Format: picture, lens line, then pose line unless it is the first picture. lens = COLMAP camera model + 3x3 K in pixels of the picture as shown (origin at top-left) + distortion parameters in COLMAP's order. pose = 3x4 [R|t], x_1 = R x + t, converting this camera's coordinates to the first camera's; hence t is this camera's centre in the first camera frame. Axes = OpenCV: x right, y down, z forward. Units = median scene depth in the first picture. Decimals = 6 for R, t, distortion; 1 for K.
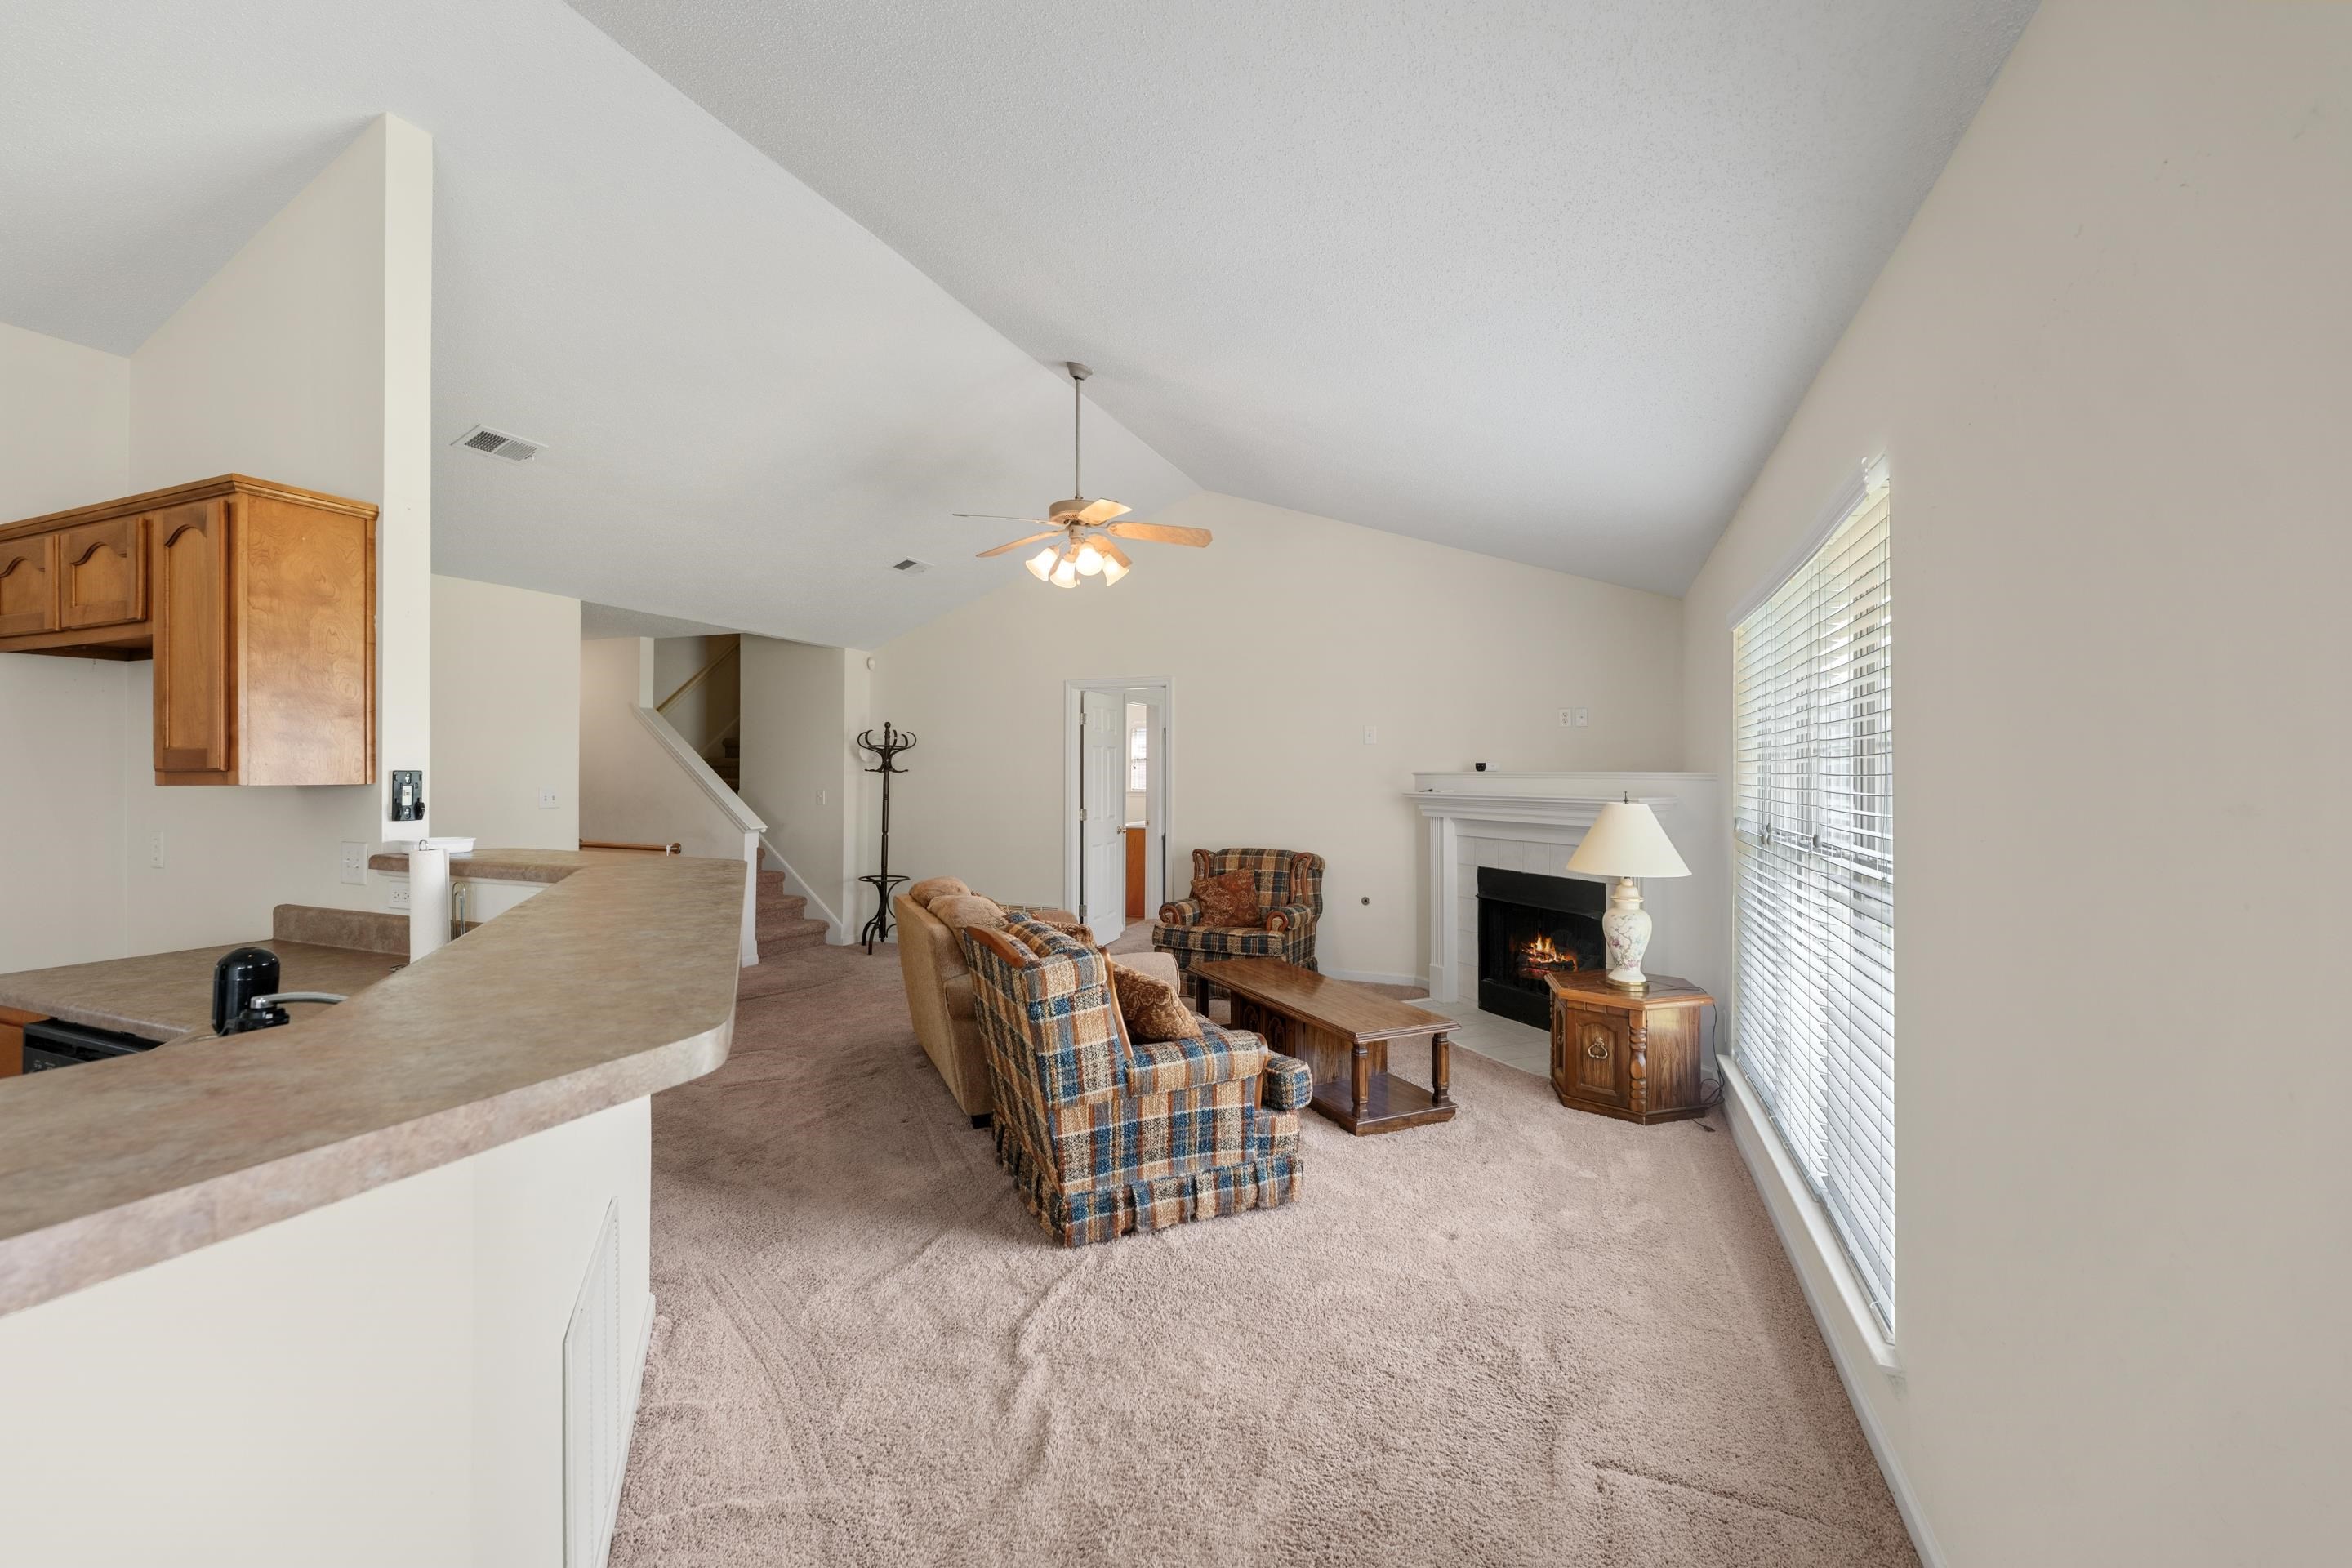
lens RADIAL K [[972.2, 0, 1140.5], [0, 972.2, 767.7], [0, 0, 1]] dist [0.001182, -0.002046]
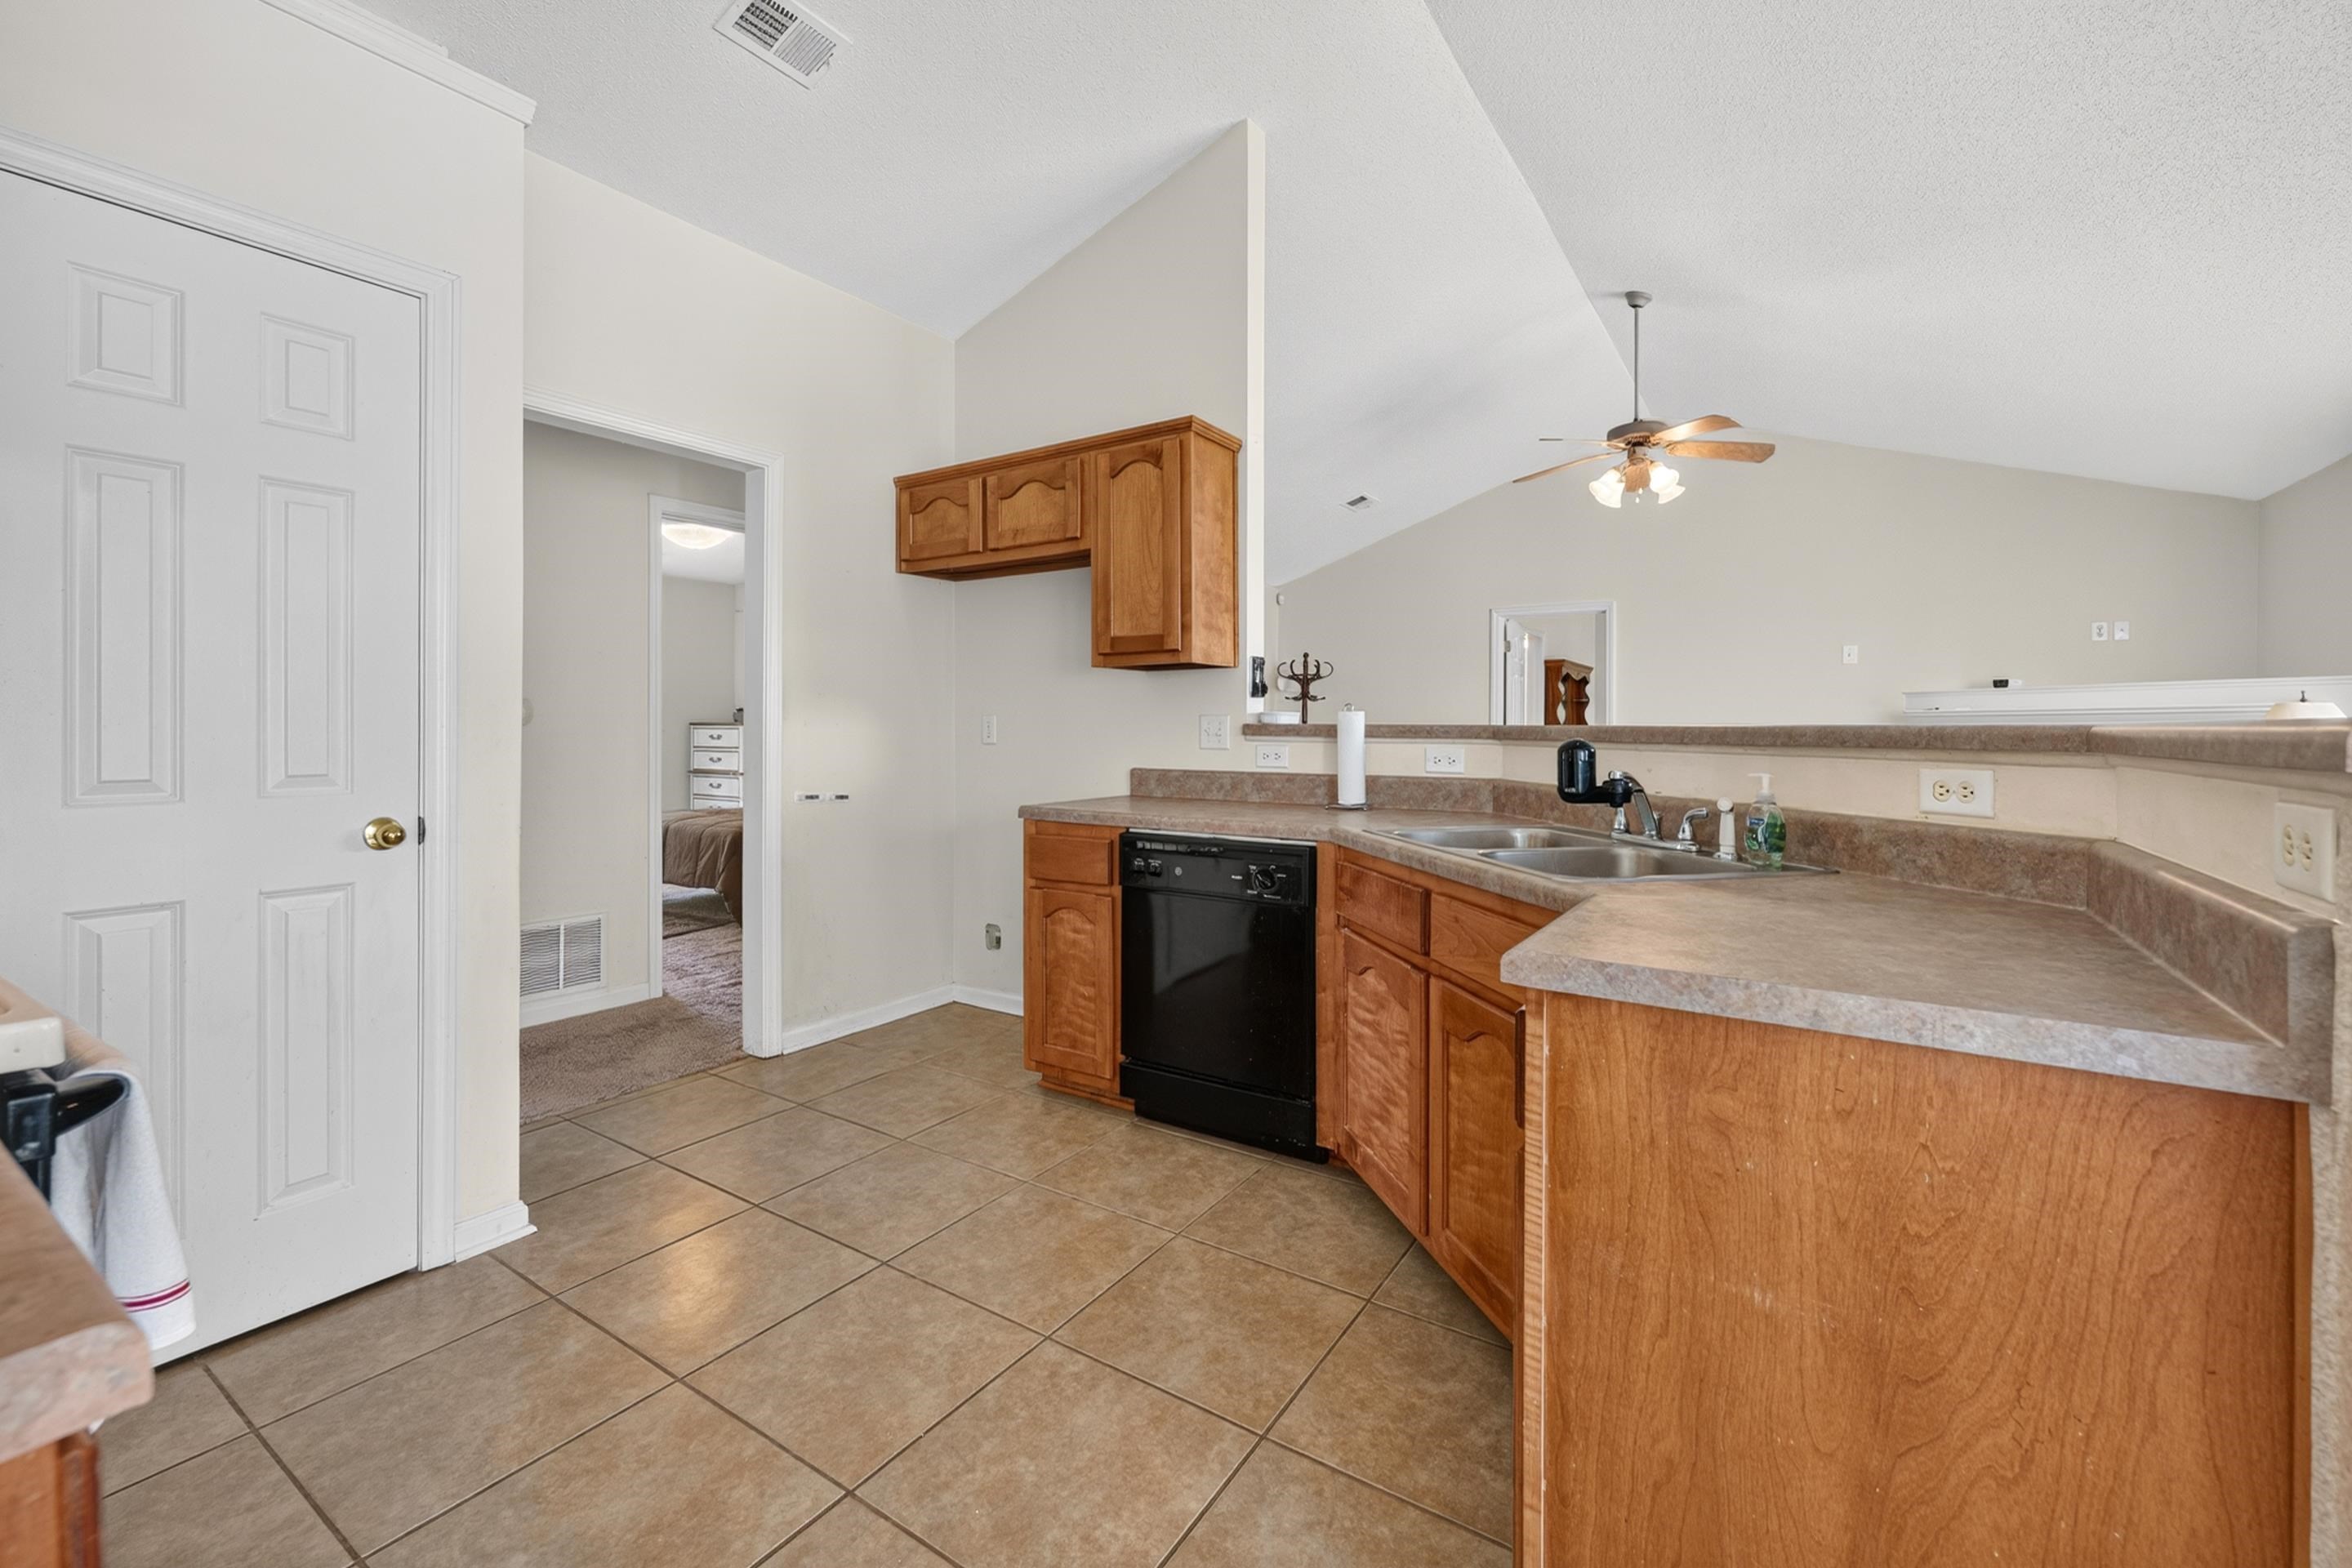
lens RADIAL K [[972.2, 0, 1159.1], [0, 972.2, 732.0], [0, 0, 1]] dist [0.001182, -0.002046]
pose [[0.983221, 0.003455, -0.182386, -0.580439], [-0.001654, 0.999948, 0.010028, 0.075699], [0.182411, -0.009559, 0.983176, -0.199137]]
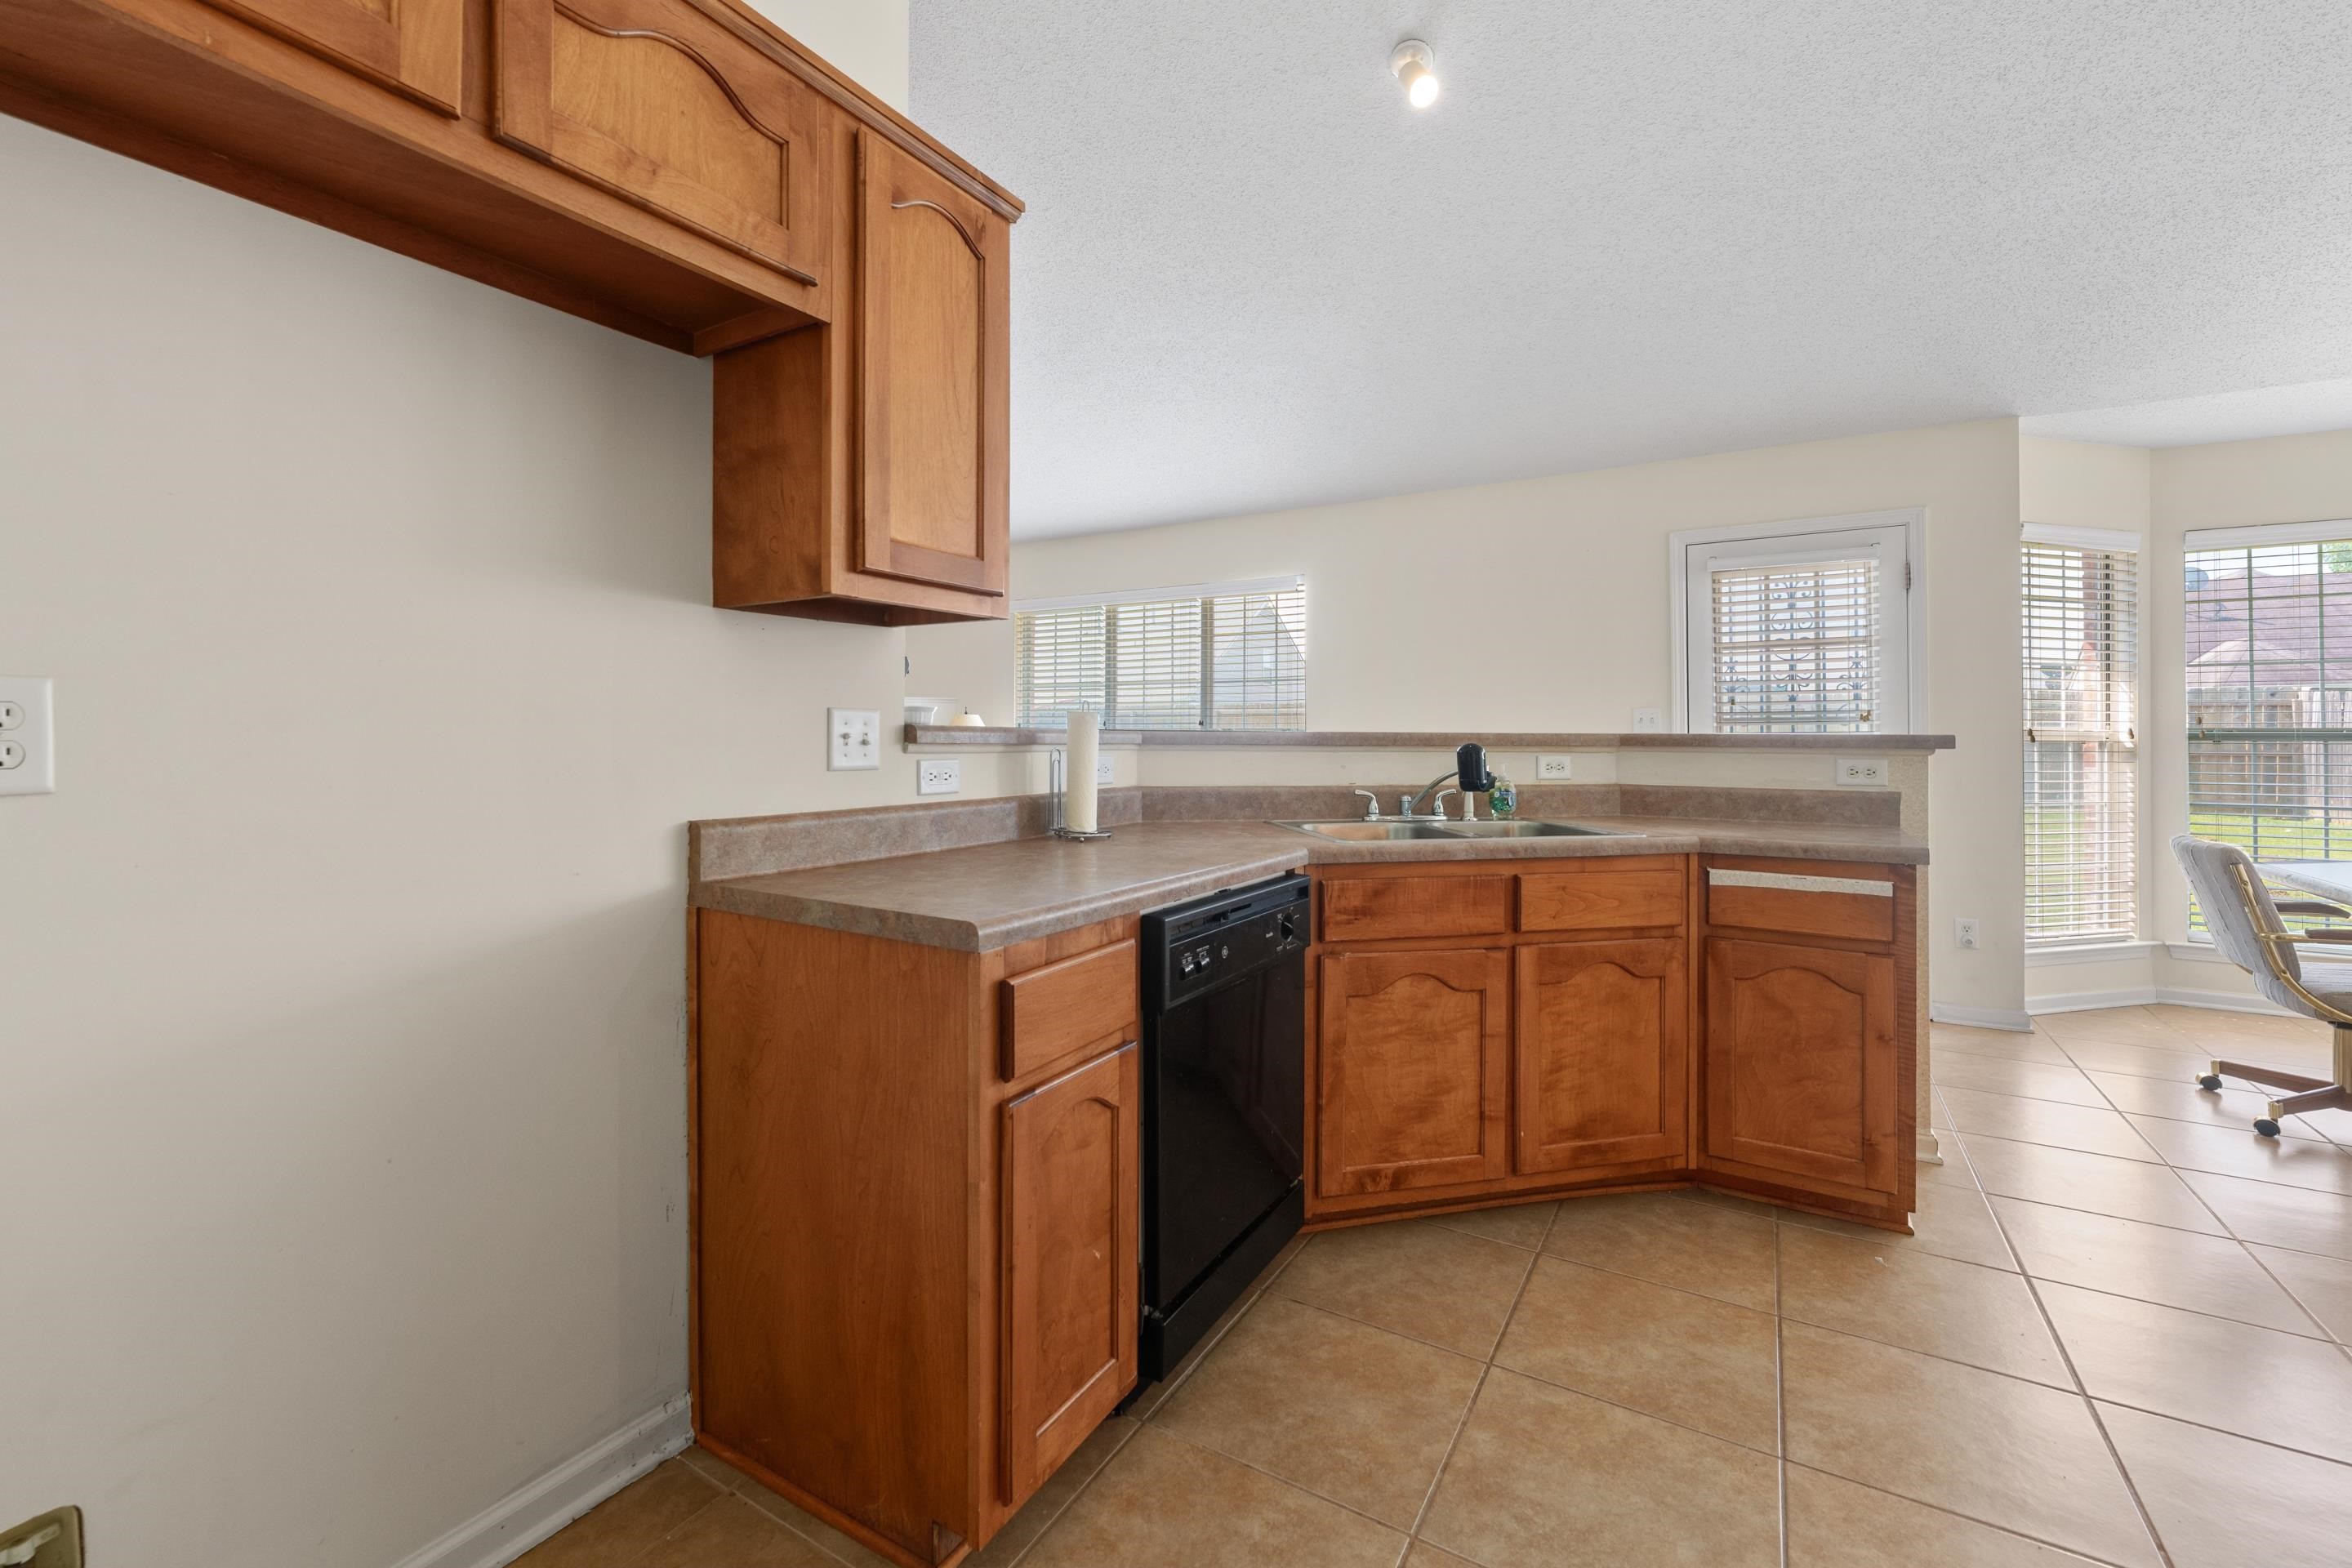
lens RADIAL K [[972.2, 0, 1190.5], [0, 972.2, 735.3], [0, 0, 1]] dist [0.001182, -0.002046]
pose [[0.138344, 0.002994, 0.990380, -1.285121], [-0.007620, 0.999969, -0.001959, 0.083152], [-0.990355, -0.007276, 0.138362, 0.596287]]
